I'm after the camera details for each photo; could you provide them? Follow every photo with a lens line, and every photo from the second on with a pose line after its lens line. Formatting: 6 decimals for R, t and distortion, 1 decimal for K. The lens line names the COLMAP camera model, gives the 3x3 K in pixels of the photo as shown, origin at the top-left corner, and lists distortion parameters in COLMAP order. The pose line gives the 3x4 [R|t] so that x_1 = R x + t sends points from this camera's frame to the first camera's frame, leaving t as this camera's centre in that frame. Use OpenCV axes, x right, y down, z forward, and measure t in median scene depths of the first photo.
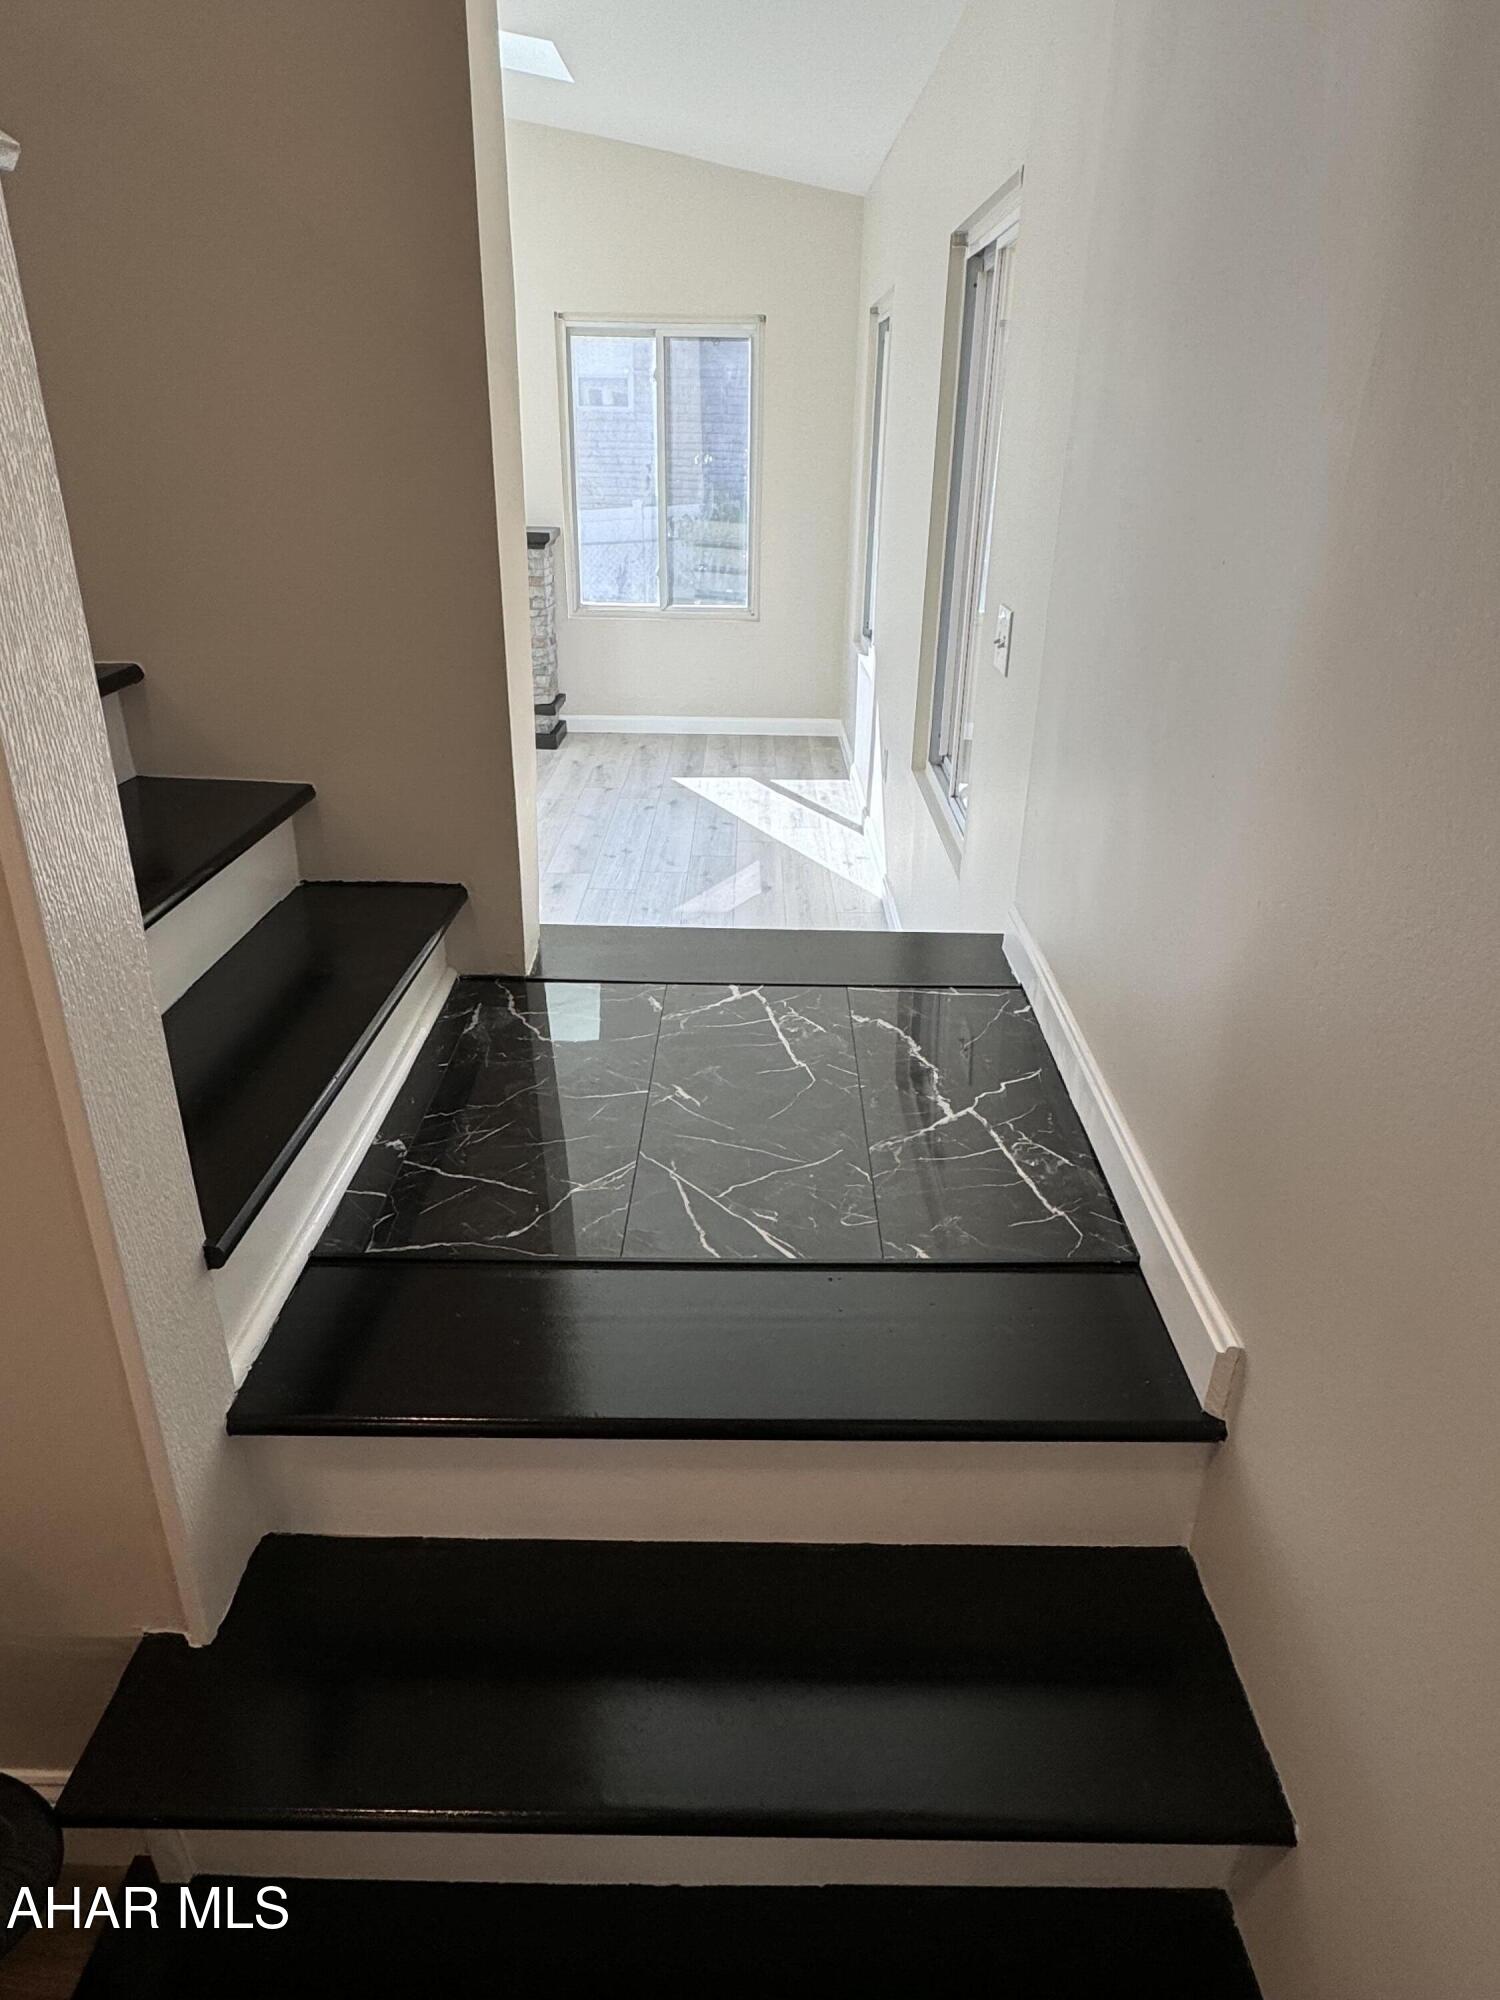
lens RADIAL K [[1297.7, 0, 747.3], [0, 1297.7, 989.3], [0, 0, 1]] dist [0.019949, 0.007226]
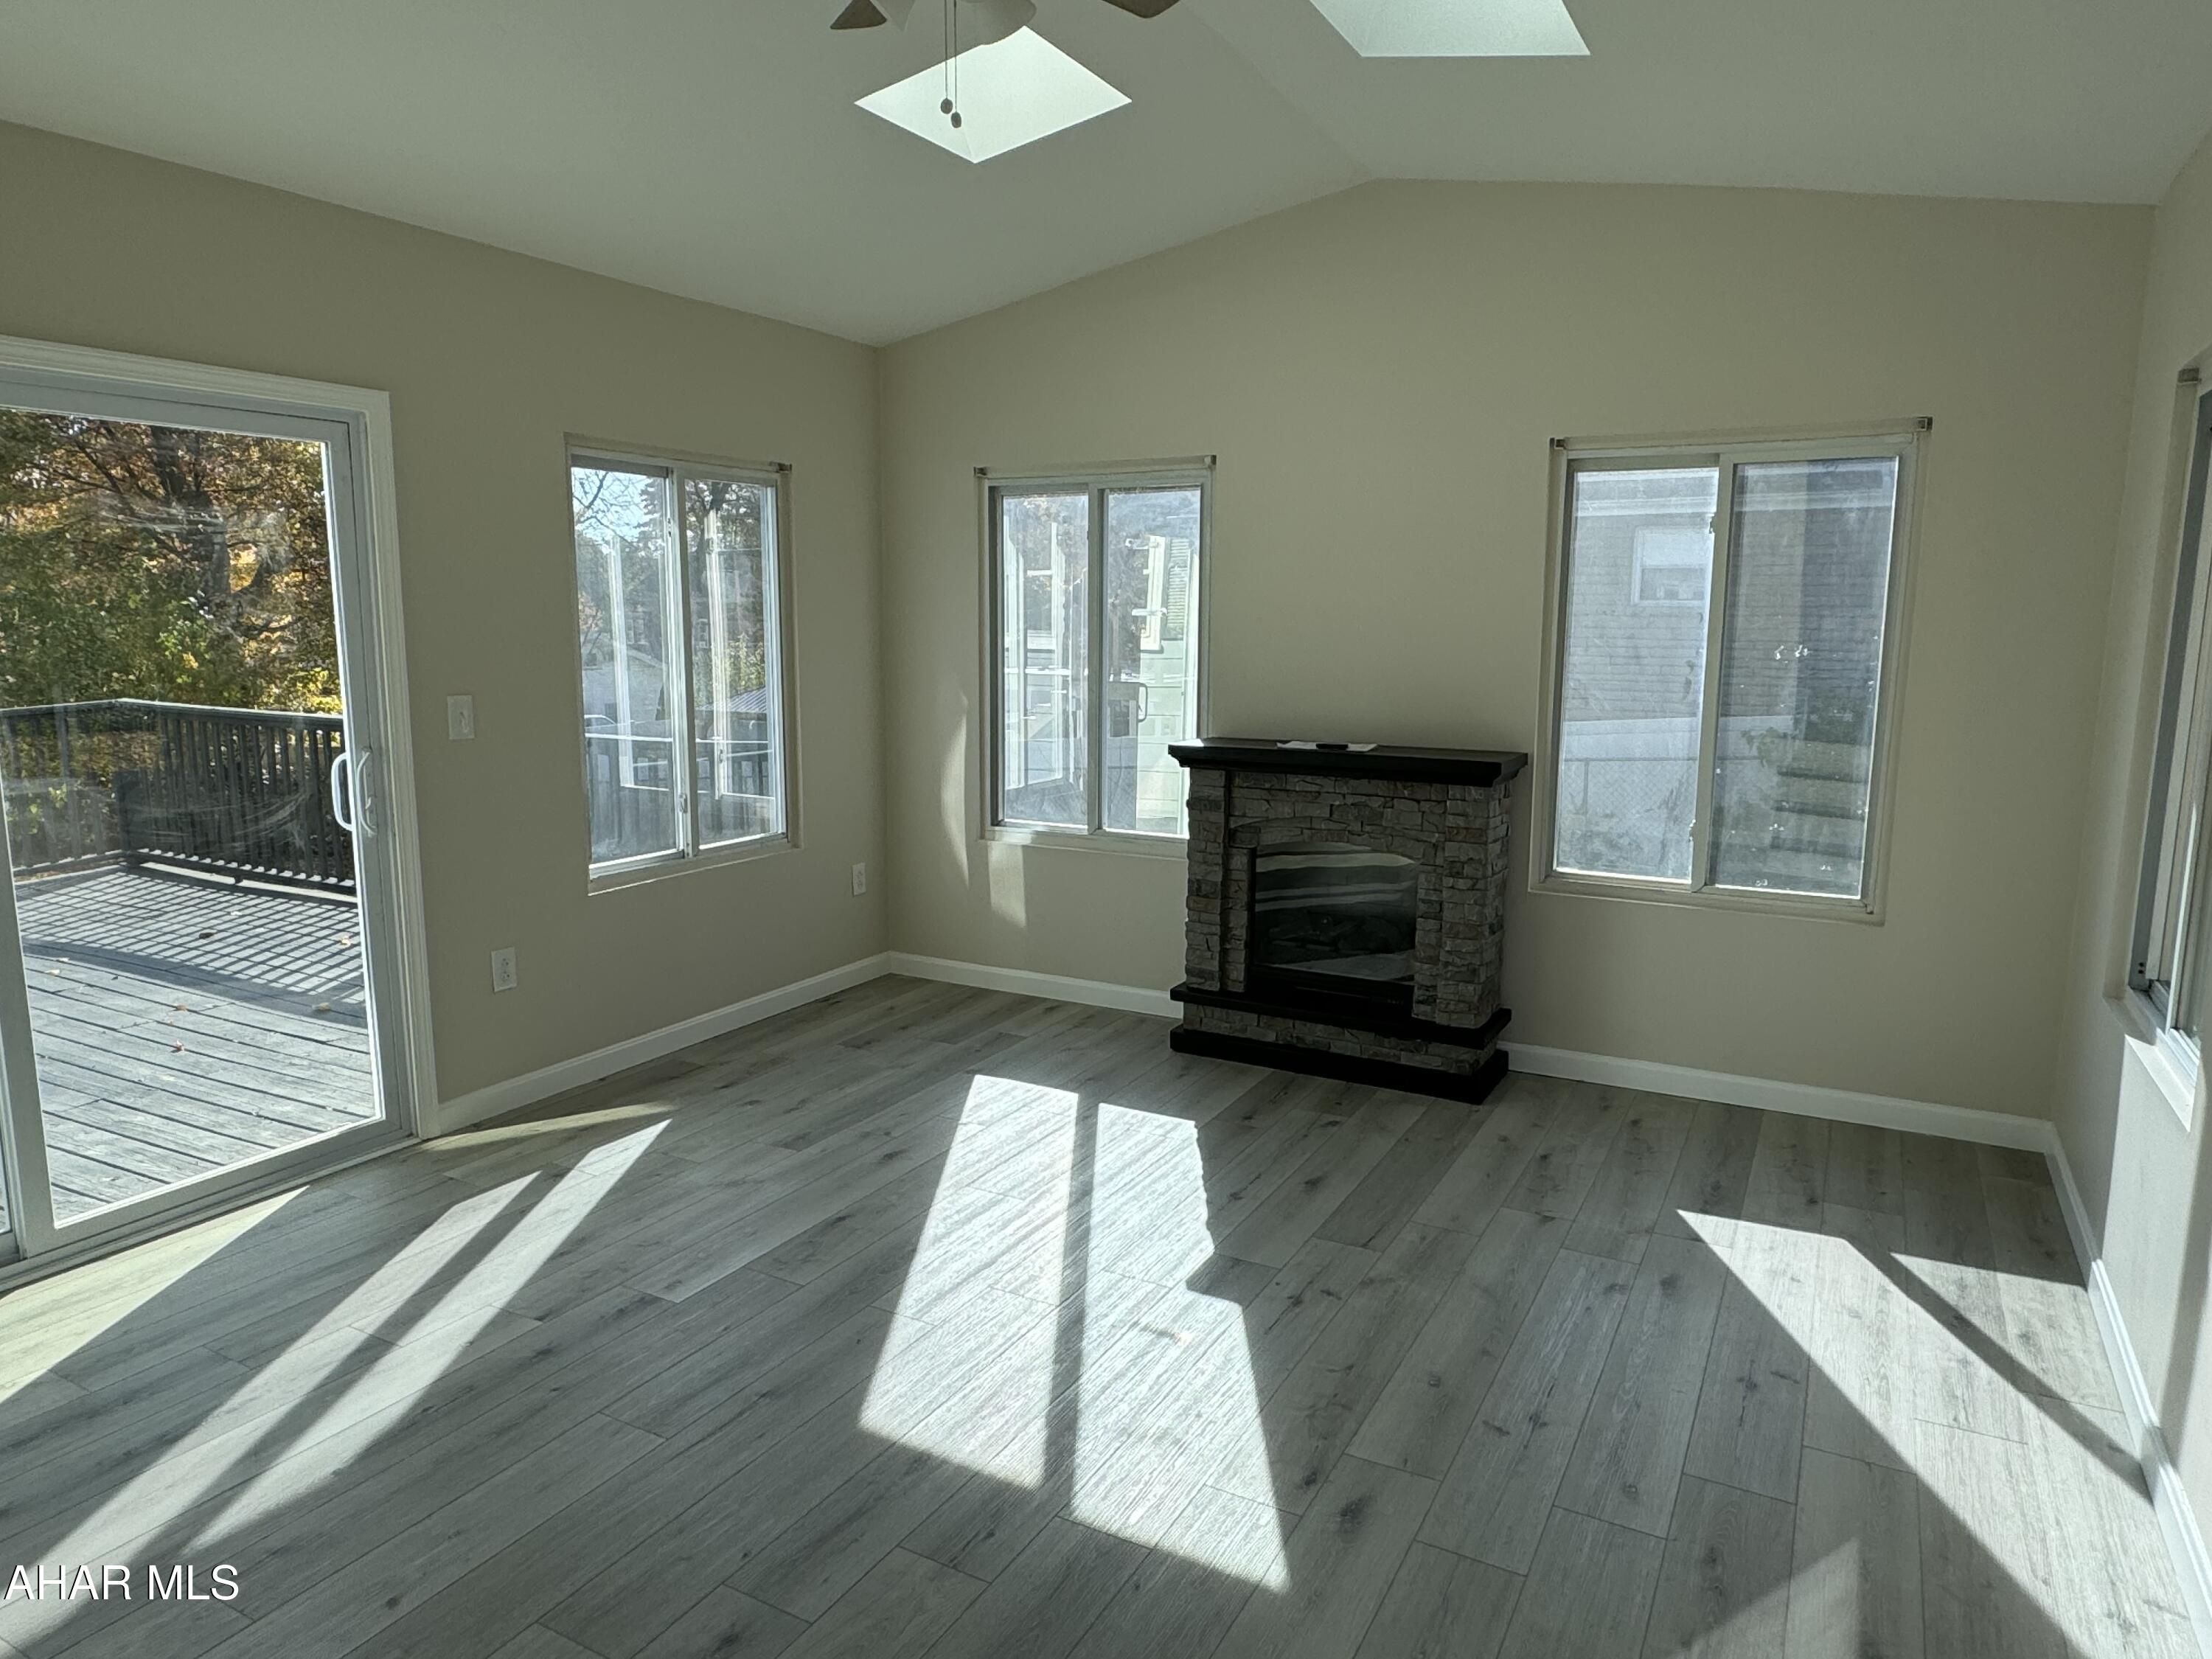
lens RADIAL K [[1435.2, 0, 1119.7], [0, 1435.2, 831.7], [0, 0, 1]] dist [0.019949, 0.007226]
pose [[0.888246, 0.060411, -0.455379, -0.002006], [-0.178335, 0.958912, -0.220644, -0.139375], [0.423339, 0.277196, 0.862523, 0.352996]]
